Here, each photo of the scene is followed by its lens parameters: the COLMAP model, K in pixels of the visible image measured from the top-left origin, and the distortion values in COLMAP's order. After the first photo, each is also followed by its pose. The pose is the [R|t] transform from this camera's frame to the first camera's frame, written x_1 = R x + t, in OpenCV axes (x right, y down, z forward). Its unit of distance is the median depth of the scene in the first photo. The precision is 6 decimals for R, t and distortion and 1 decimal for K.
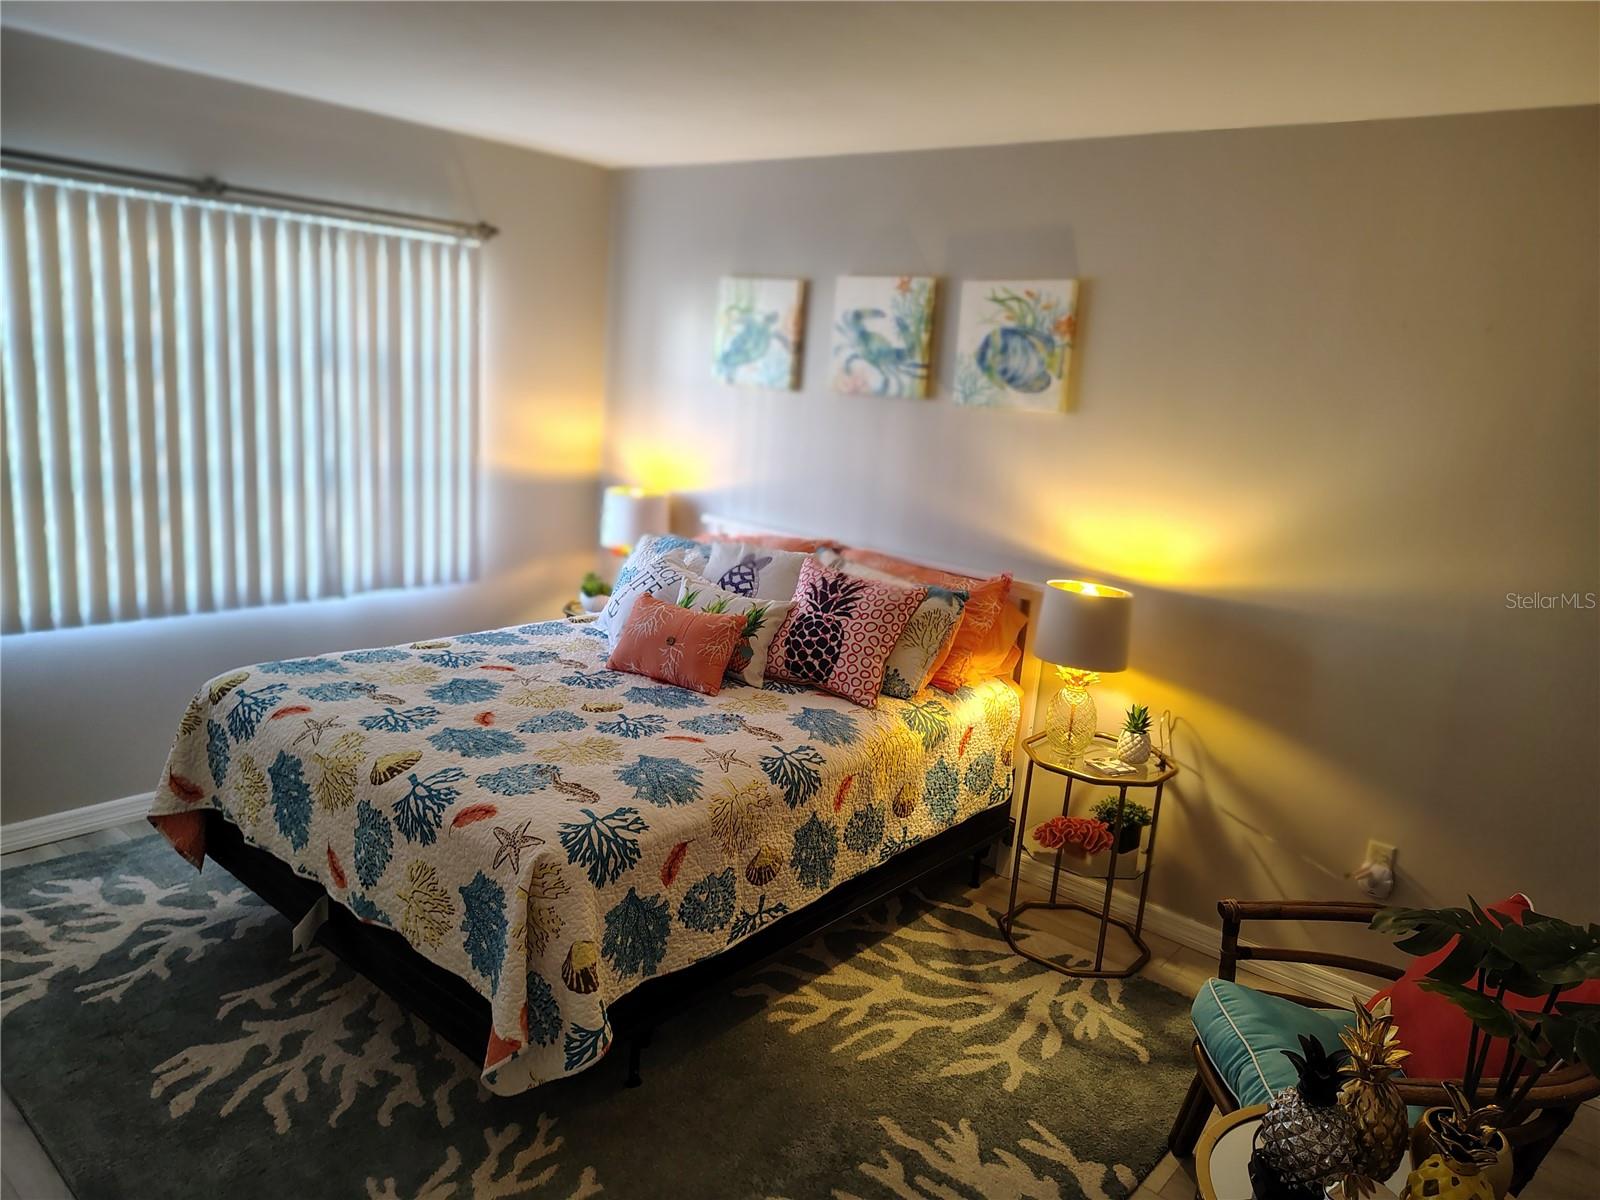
lens RADIAL K [[1093.7, 0, 811.5], [0, 1093.7, 597.4], [0, 0, 1]] dist [0.008984, -0.004555]
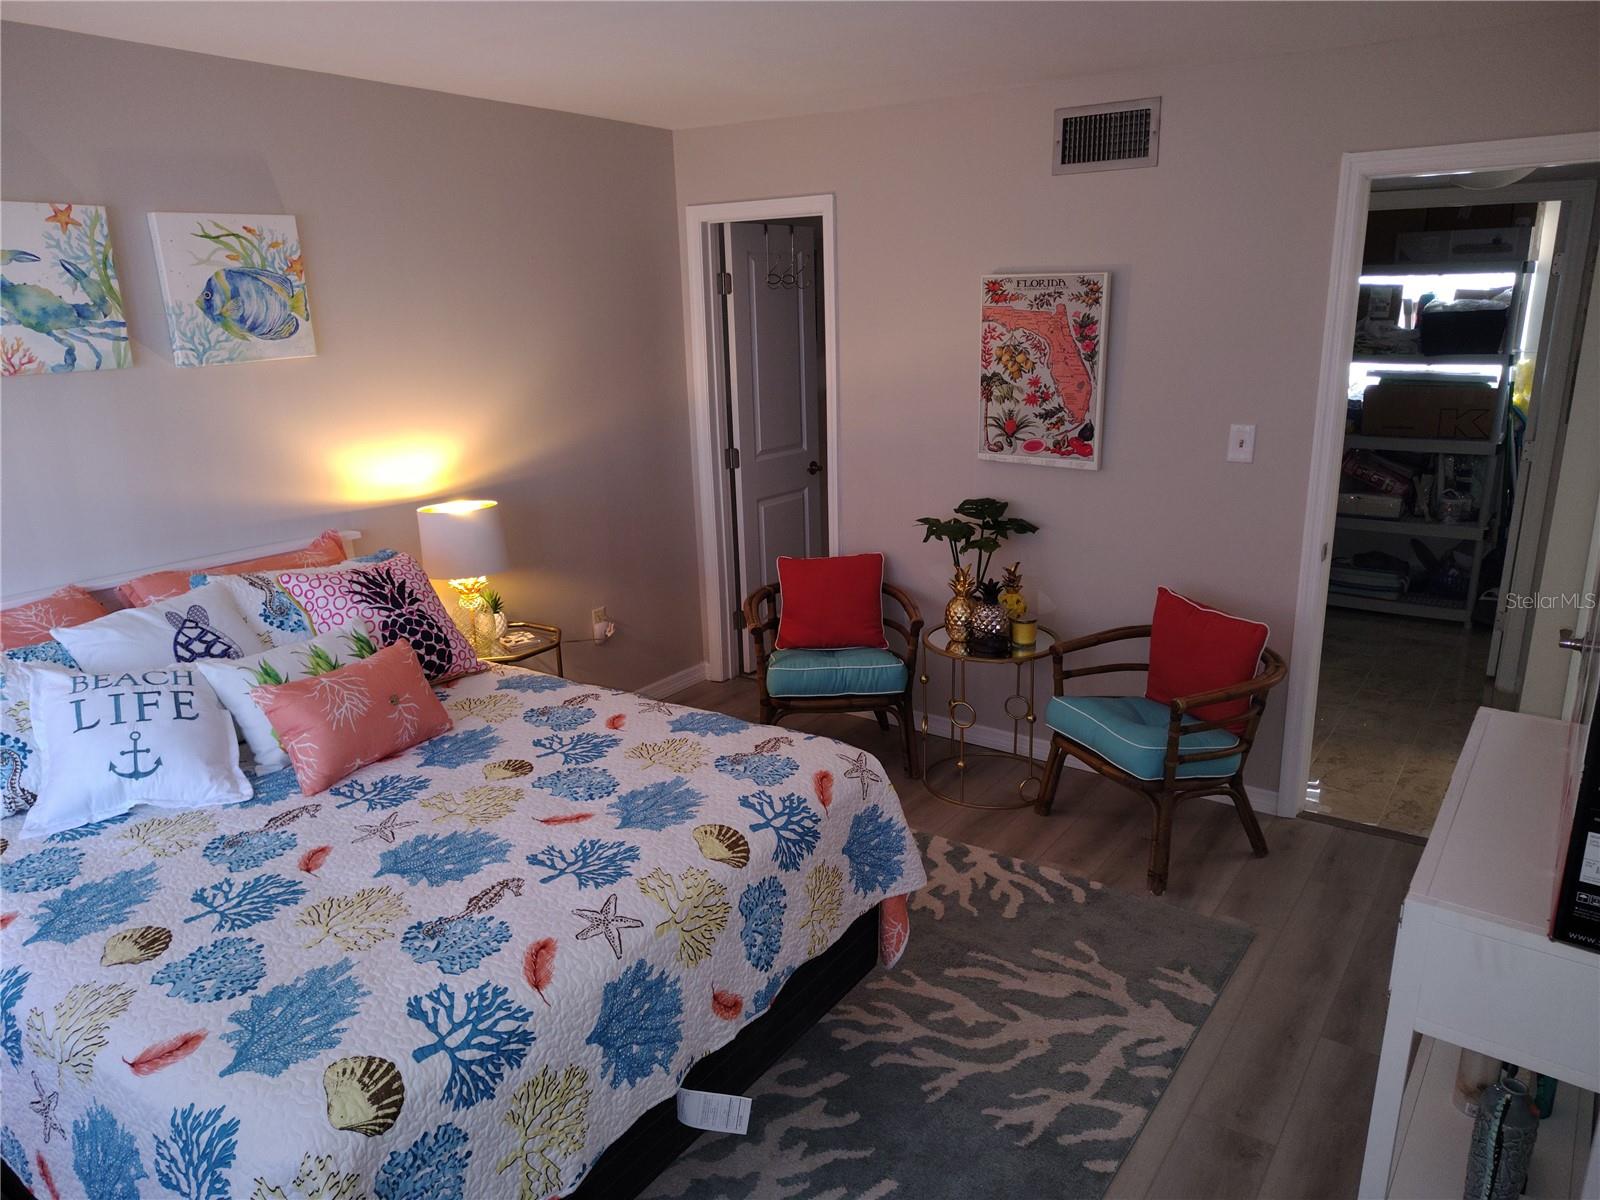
lens RADIAL K [[1093.7, 0, 812.6], [0, 1093.7, 605.8], [0, 0, 1]] dist [0.008984, -0.004555]
pose [[-0.077211, -0.346207, 0.934976, -0.785688], [0.224556, 0.907641, 0.354629, -0.212558], [-0.971397, 0.237336, 0.007663, 0.617970]]
